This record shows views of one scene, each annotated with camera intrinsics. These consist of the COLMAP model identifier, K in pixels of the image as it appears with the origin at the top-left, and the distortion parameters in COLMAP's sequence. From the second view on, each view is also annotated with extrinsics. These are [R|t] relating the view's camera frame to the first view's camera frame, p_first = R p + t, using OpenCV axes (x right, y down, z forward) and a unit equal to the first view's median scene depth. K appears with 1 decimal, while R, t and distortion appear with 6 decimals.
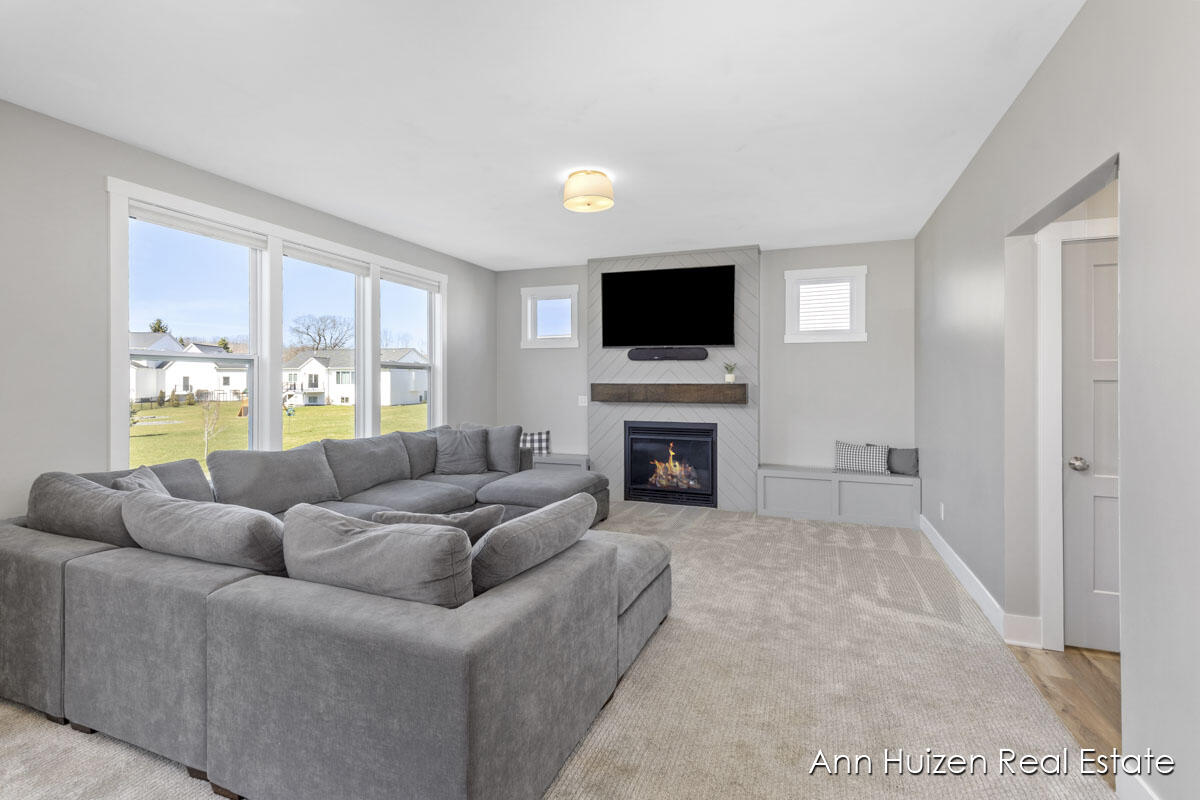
lens RADIAL K [[547.9, 0, 602.6], [0, 547.9, 383.4], [0, 0, 1]] dist [-0.001632, 0.000005]
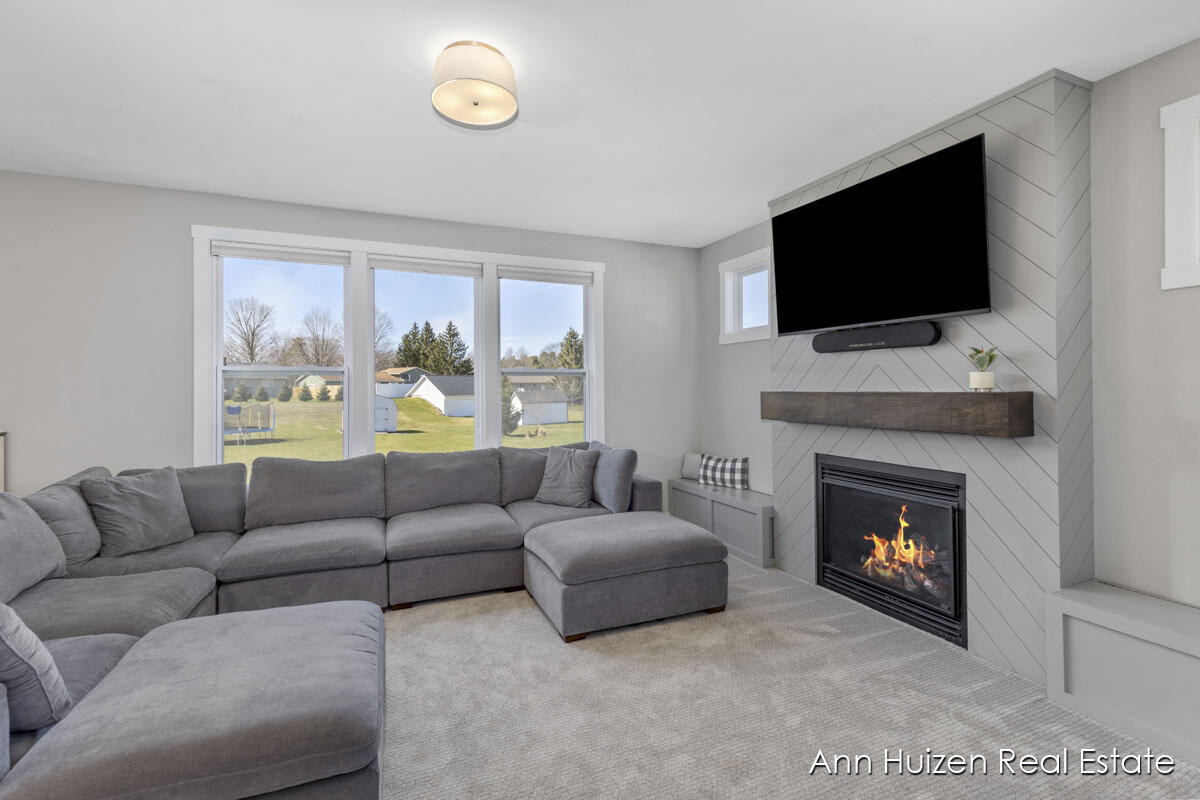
lens RADIAL K [[547.9, 0, 602.6], [0, 547.9, 383.4], [0, 0, 1]] dist [-0.001632, 0.000005]
pose [[0.704634, -0.012605, -0.709459, 0.320729], [0.005572, 0.999910, -0.012231, -0.002920], [0.709549, 0.004665, 0.704641, 0.421792]]
